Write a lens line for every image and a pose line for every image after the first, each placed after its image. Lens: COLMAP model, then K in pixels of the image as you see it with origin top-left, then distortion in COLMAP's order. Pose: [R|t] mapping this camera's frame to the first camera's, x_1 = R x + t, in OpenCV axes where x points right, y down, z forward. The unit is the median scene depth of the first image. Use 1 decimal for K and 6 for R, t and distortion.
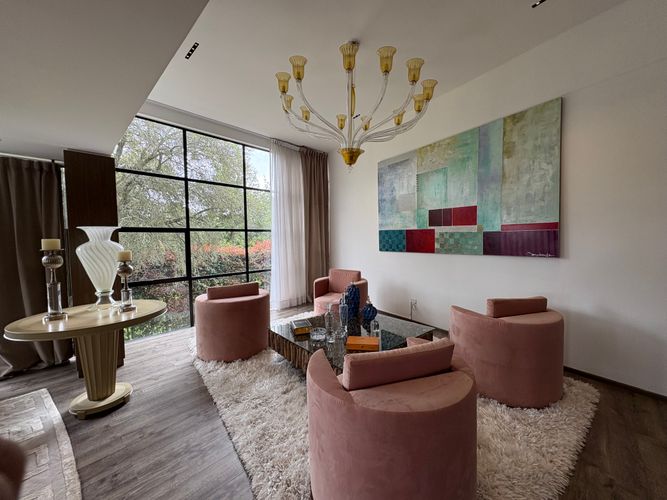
lens RADIAL K [[265.1, 0, 333.4], [0, 265.1, 250.3], [0, 0, 1]] dist [0.002030, 0.000185]
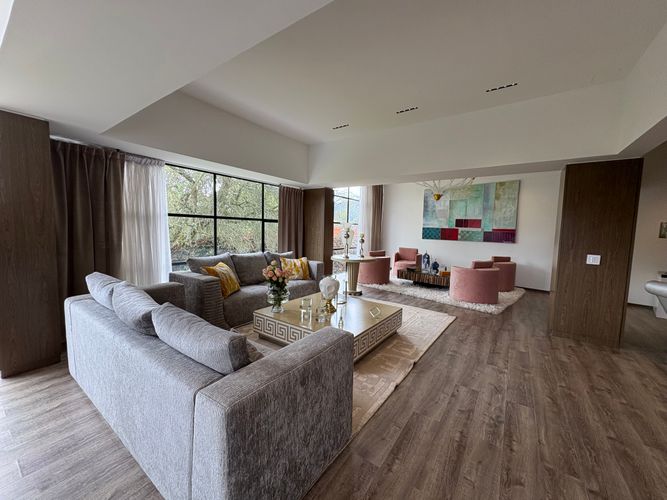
lens RADIAL K [[265.1, 0, 334.0], [0, 265.1, 253.1], [0, 0, 1]] dist [0.002030, 0.000185]
pose [[0.988669, 0.031898, 0.146681, -0.941634], [-0.038868, 0.998235, 0.044902, 0.057816], [-0.144990, -0.050095, 0.988164, -0.970581]]
